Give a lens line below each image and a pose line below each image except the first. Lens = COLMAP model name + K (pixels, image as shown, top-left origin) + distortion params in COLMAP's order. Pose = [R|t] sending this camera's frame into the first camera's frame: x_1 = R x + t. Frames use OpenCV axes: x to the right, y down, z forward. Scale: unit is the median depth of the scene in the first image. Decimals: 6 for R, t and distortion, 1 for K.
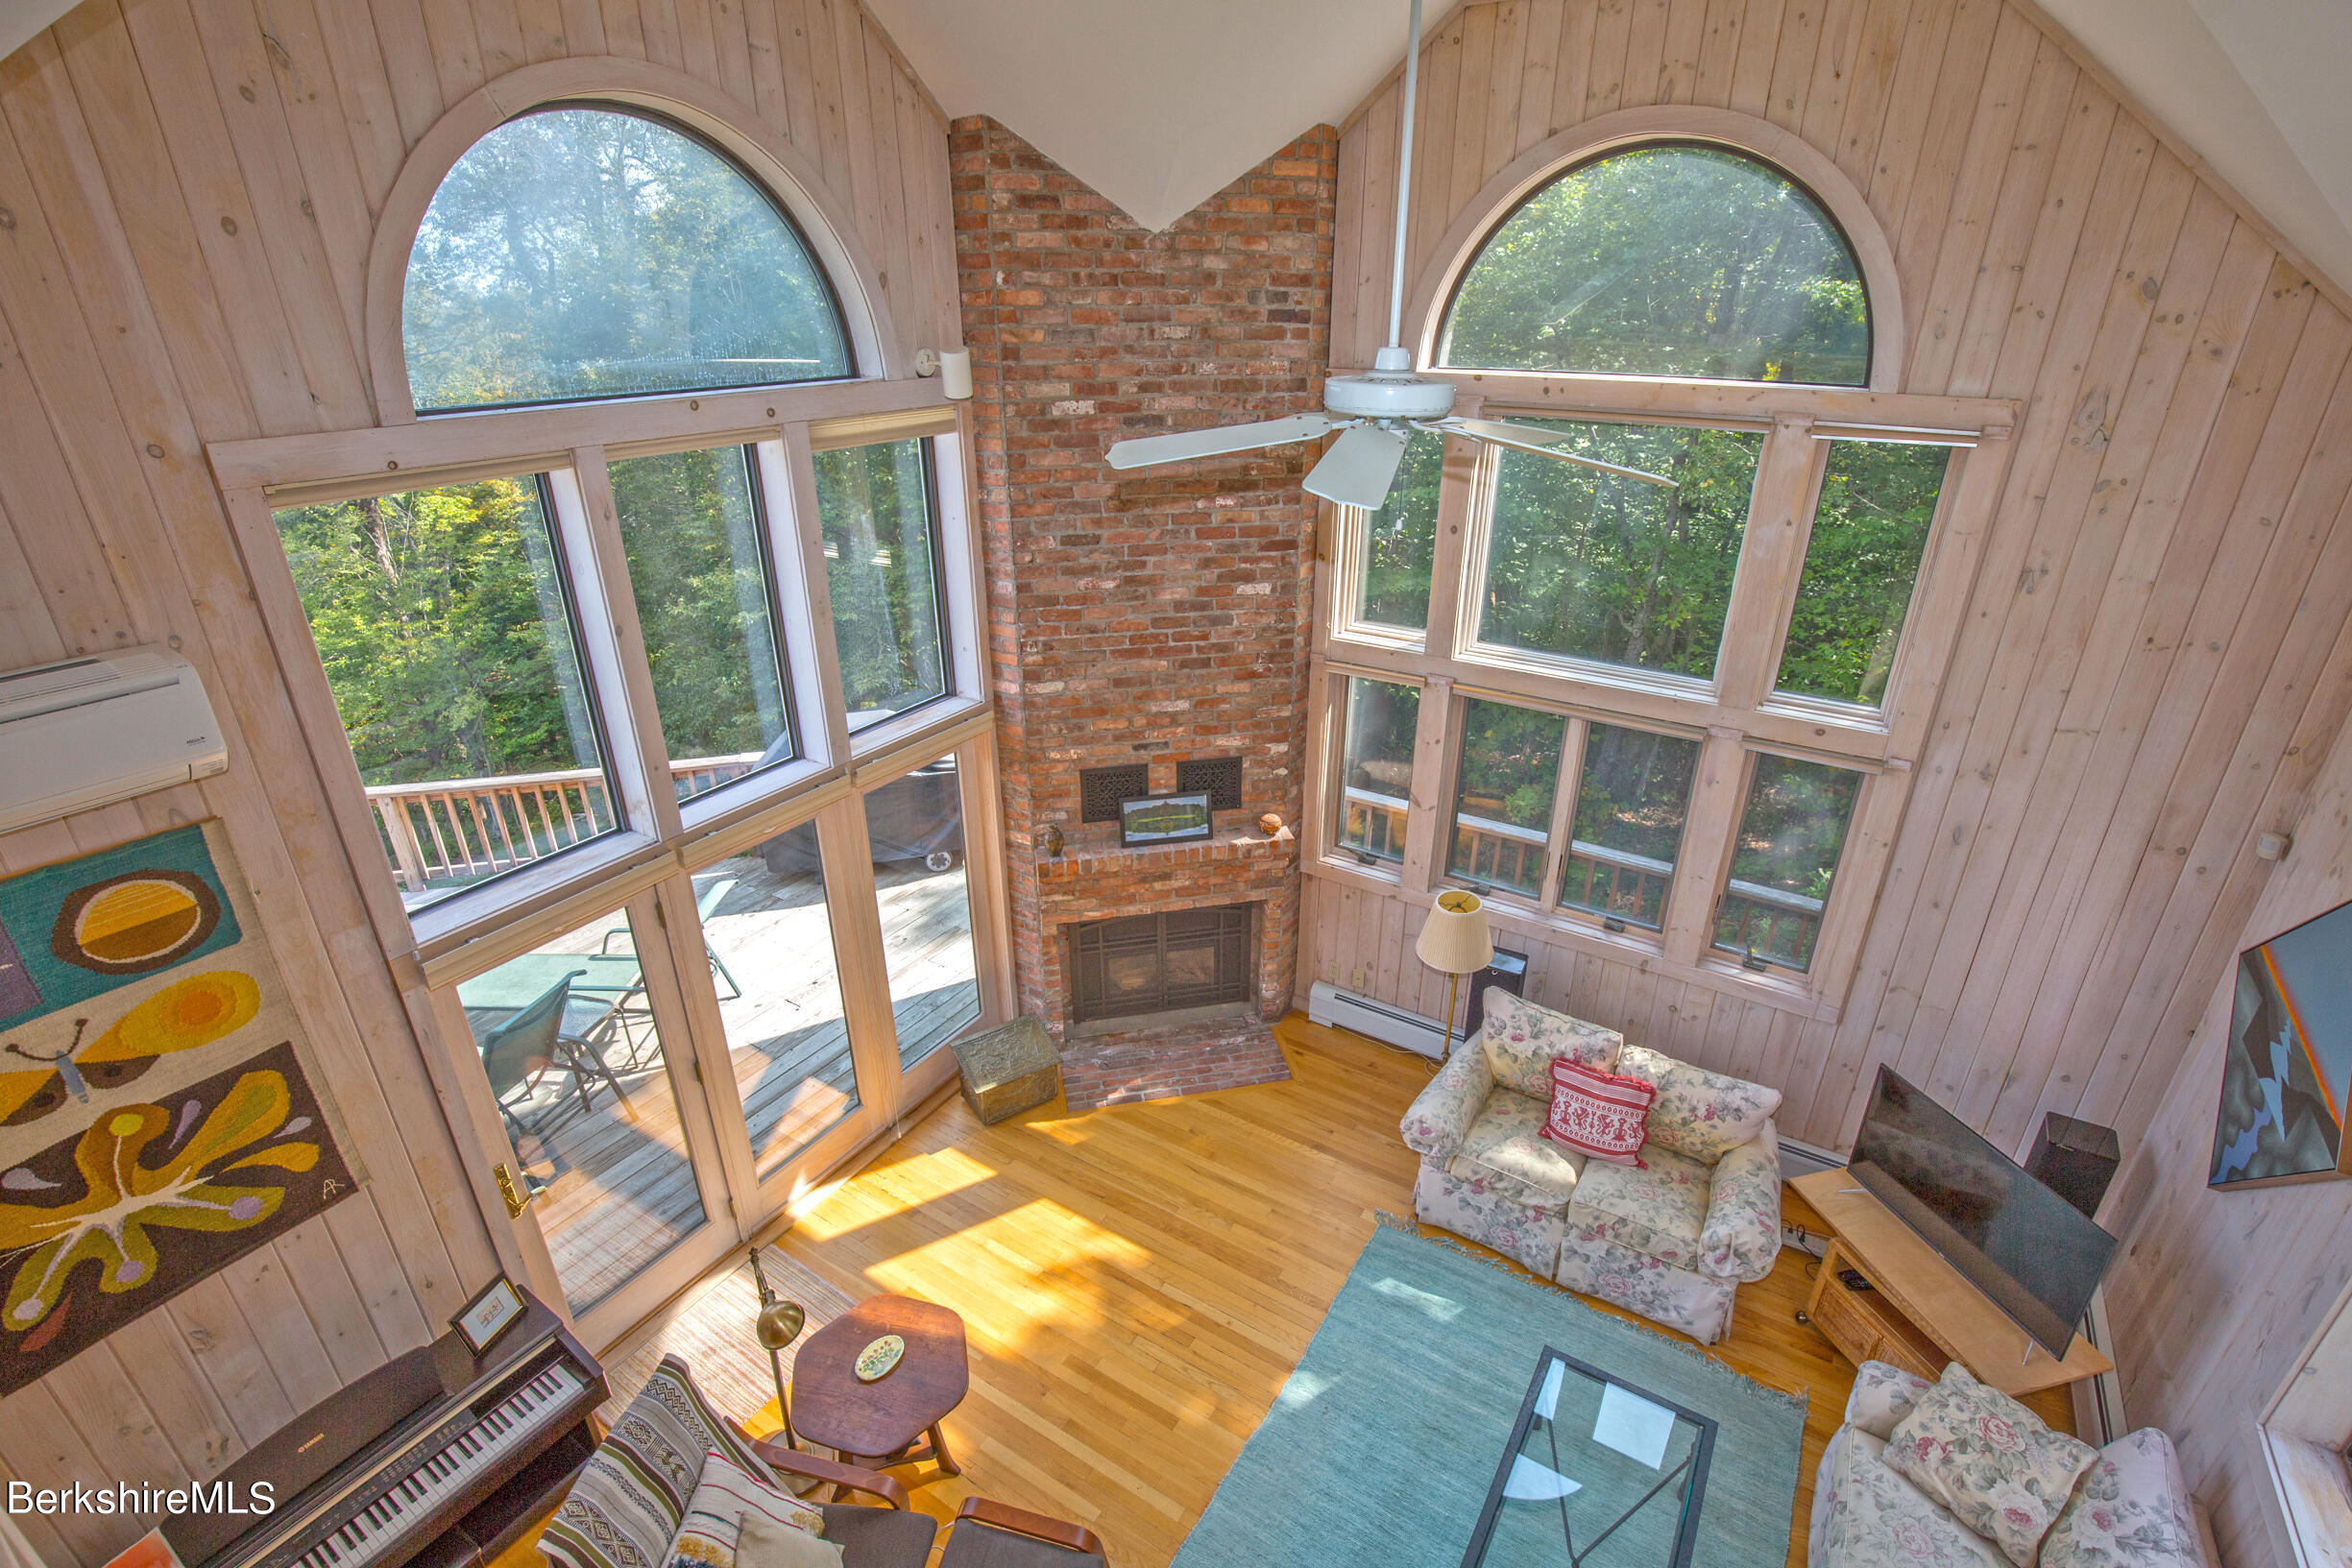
lens RADIAL K [[1079.7, 0, 1190.0], [0, 1079.7, 791.7], [0, 0, 1]] dist [-0.038285, 0.008309]
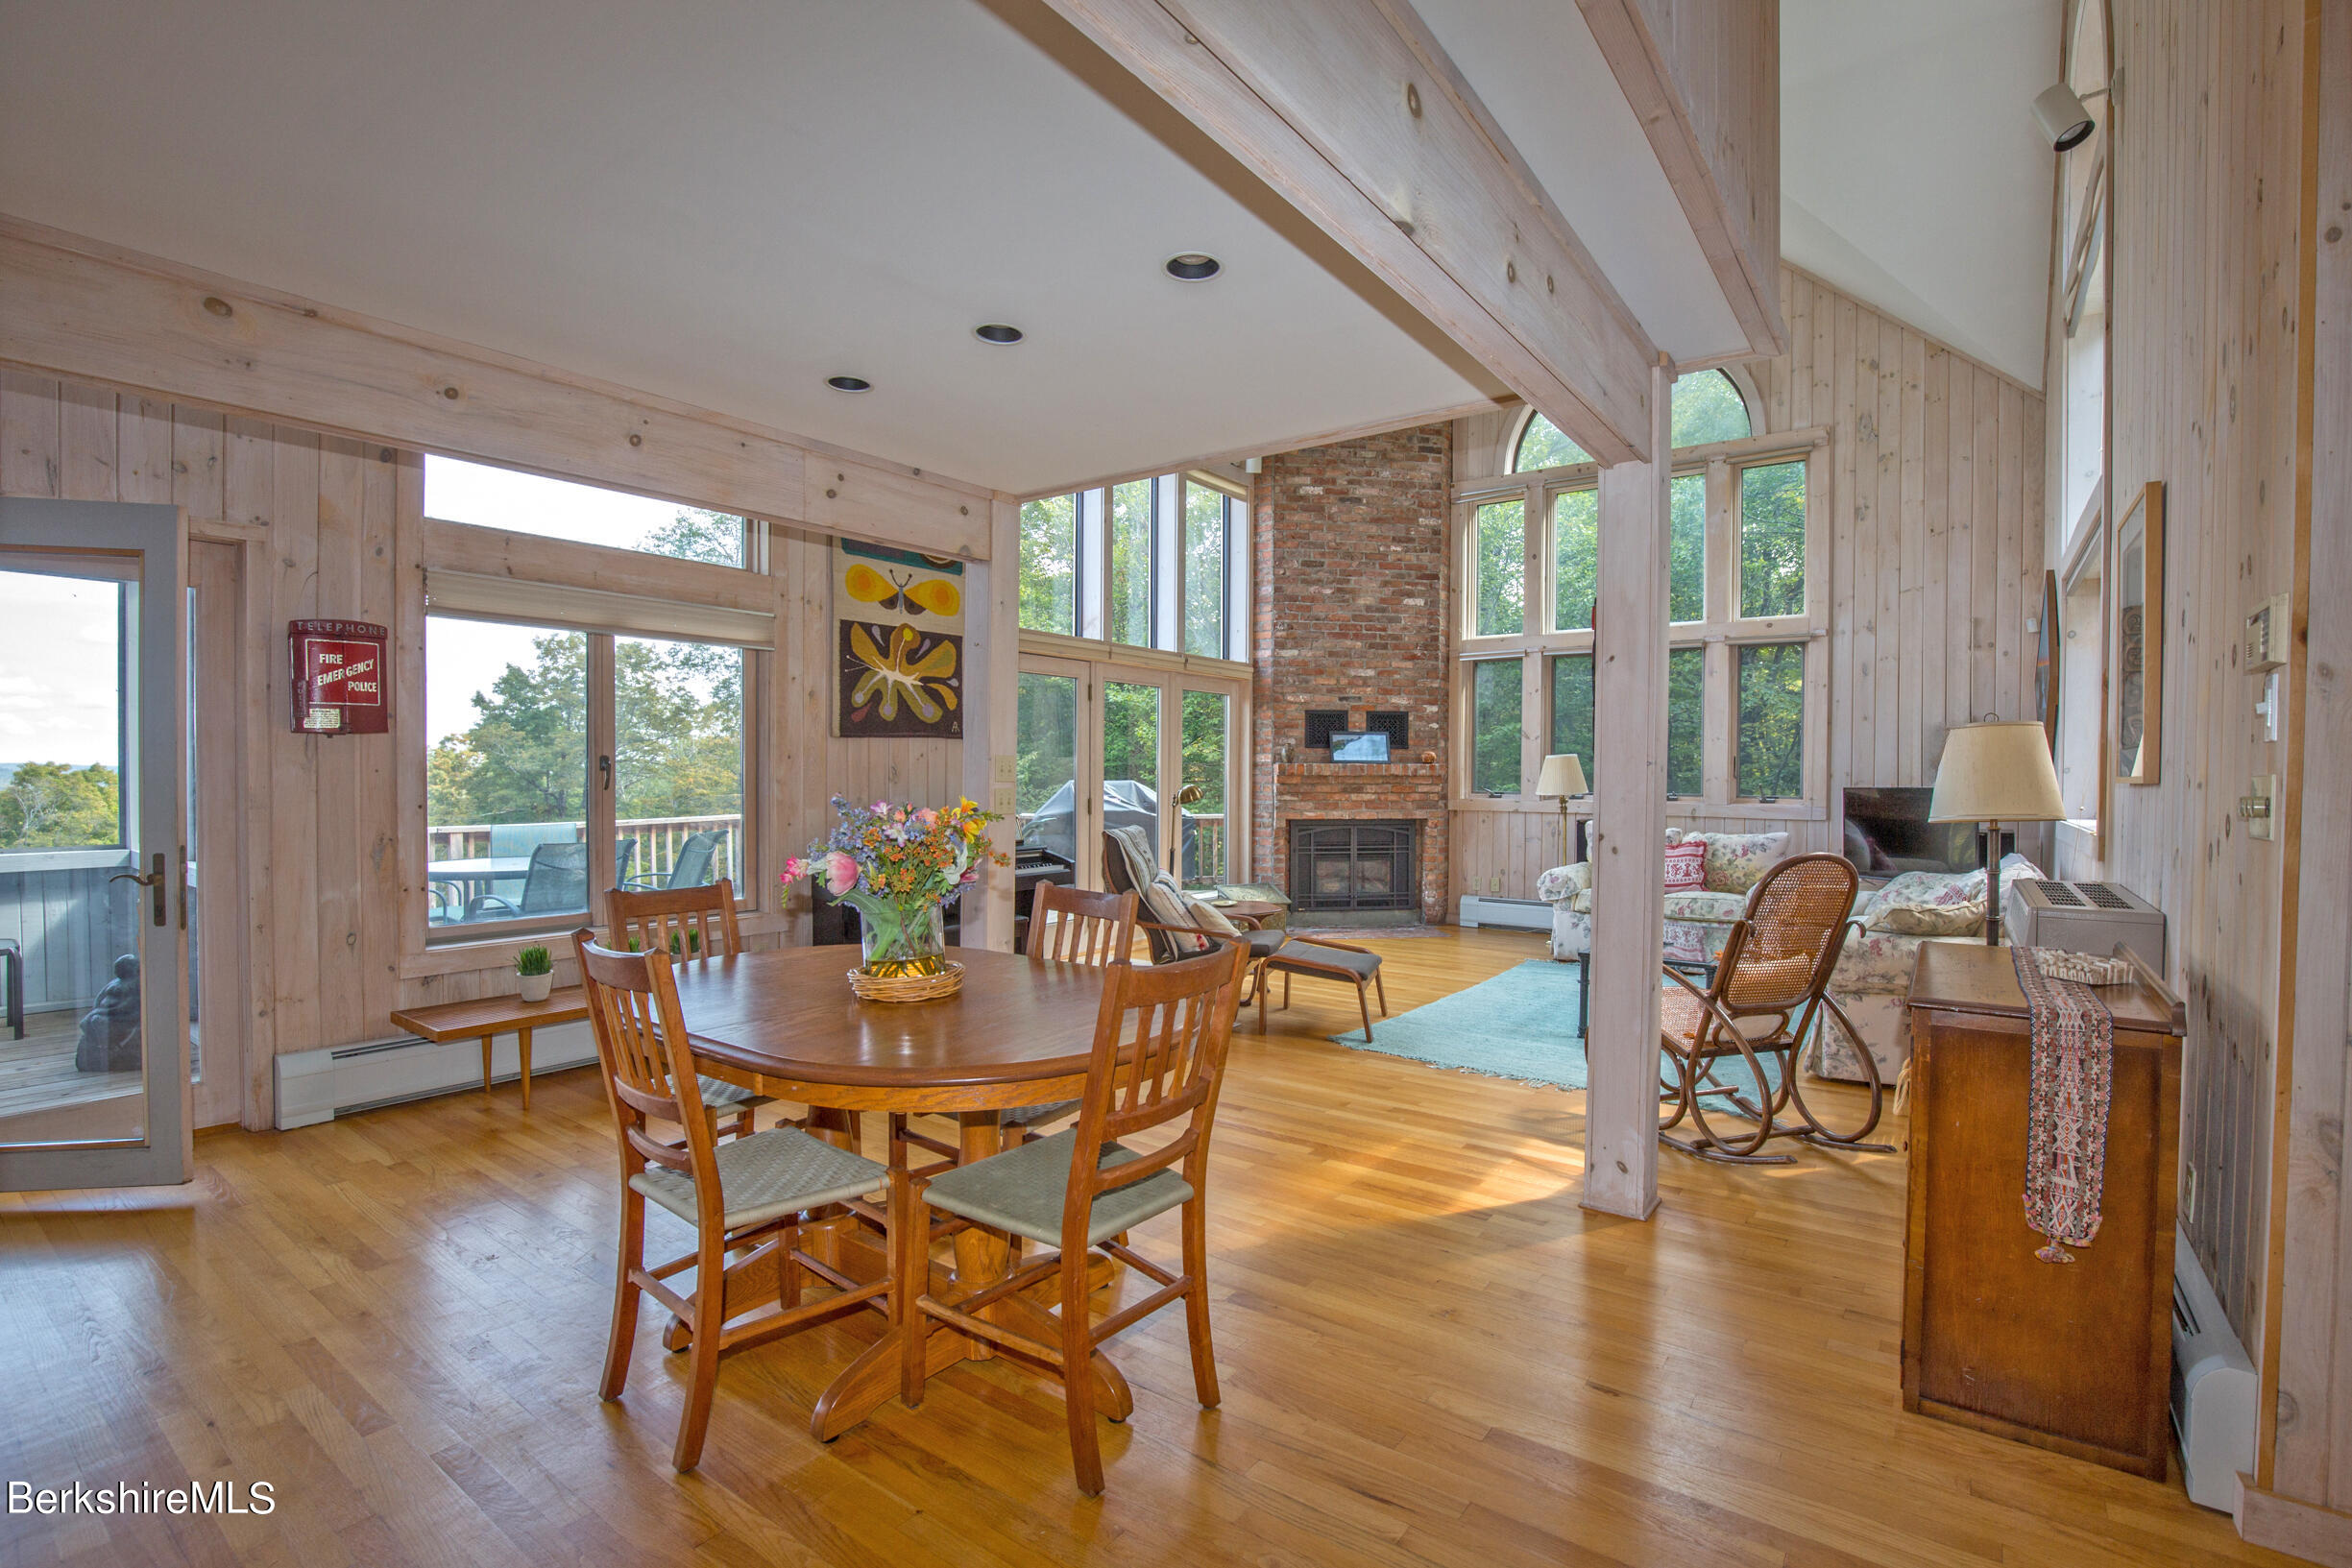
lens RADIAL K [[1079.7, 0, 1190.8], [0, 1079.7, 786.2], [0, 0, 1]] dist [-0.038285, 0.008309]
pose [[0.997725, 0.005417, -0.067204, -0.184200], [-0.032271, 0.913535, -0.405478, 0.816606], [0.059196, 0.406724, 0.911631, -0.439563]]
